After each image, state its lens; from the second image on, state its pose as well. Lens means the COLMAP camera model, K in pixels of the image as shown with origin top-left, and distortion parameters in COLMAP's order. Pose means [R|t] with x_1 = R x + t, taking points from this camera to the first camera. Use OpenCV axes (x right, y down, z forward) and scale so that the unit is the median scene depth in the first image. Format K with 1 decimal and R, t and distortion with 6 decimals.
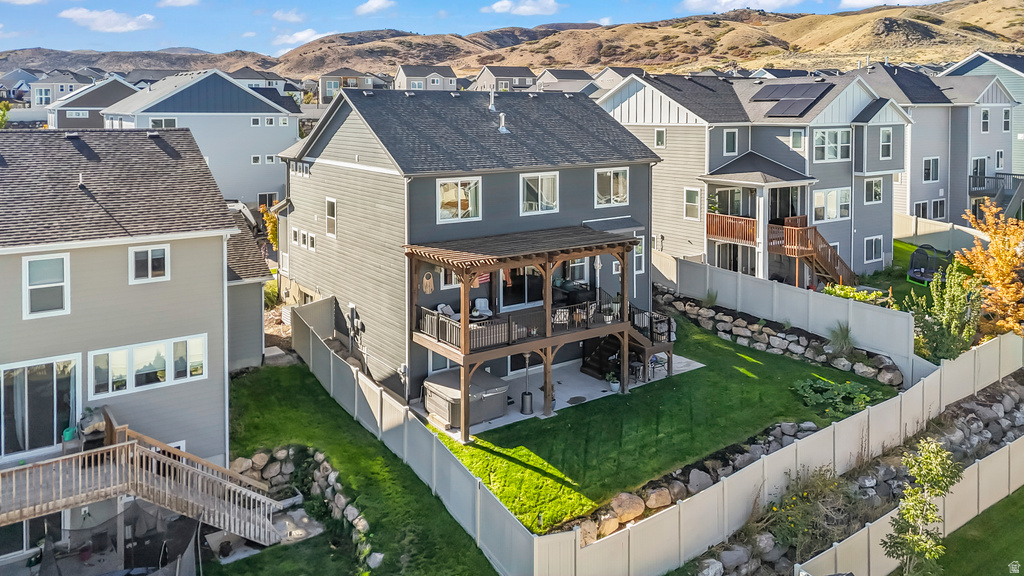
lens RADIAL K [[788.6, 0, 511.6], [0, 788.6, 130.1], [0, 0, 1]] dist [0.004750, 0.009793]
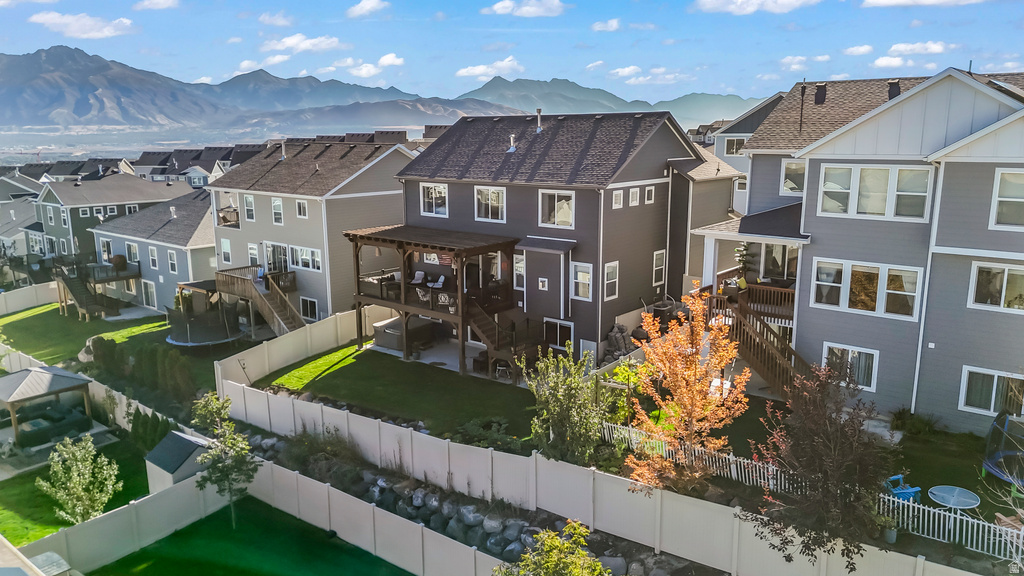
lens RADIAL K [[772.2, 0, 512.0], [0, 772.2, 288.0], [0, 0, 1]] dist [0.002886, 0.004528]
pose [[0.250486, 0.191710, -0.948949, 0.946103], [-0.024011, 0.981126, 0.191873, -0.016265], [0.967822, -0.025276, 0.250361, 0.595619]]
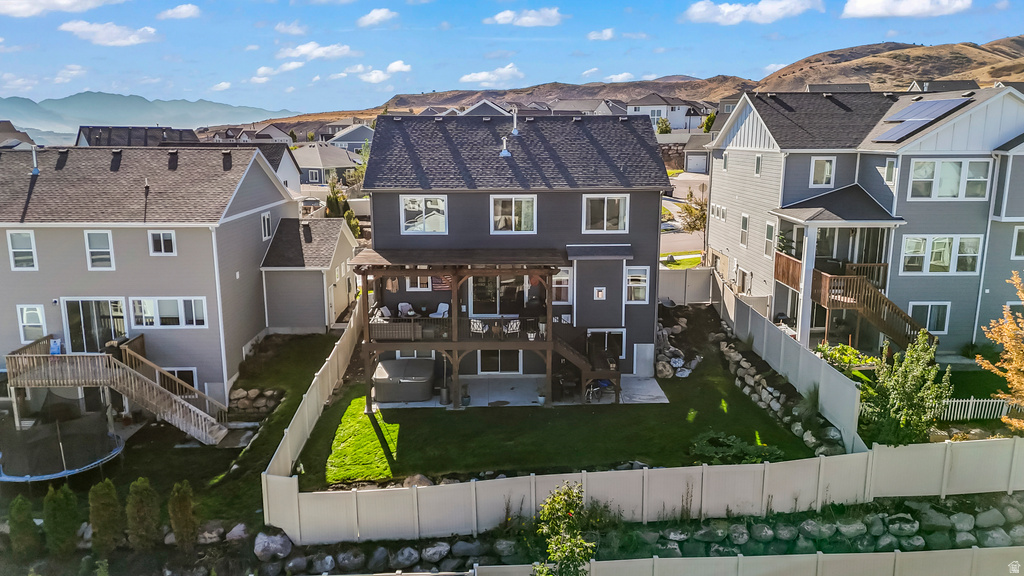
lens RADIAL K [[772.2, 0, 512.0], [0, 772.2, 288.0], [0, 0, 1]] dist [0.002886, 0.004528]
pose [[0.827186, 0.109720, -0.551112, 0.497105], [-0.013818, 0.984427, 0.175248, -0.003347], [0.561758, -0.137347, 0.815821, 0.116014]]
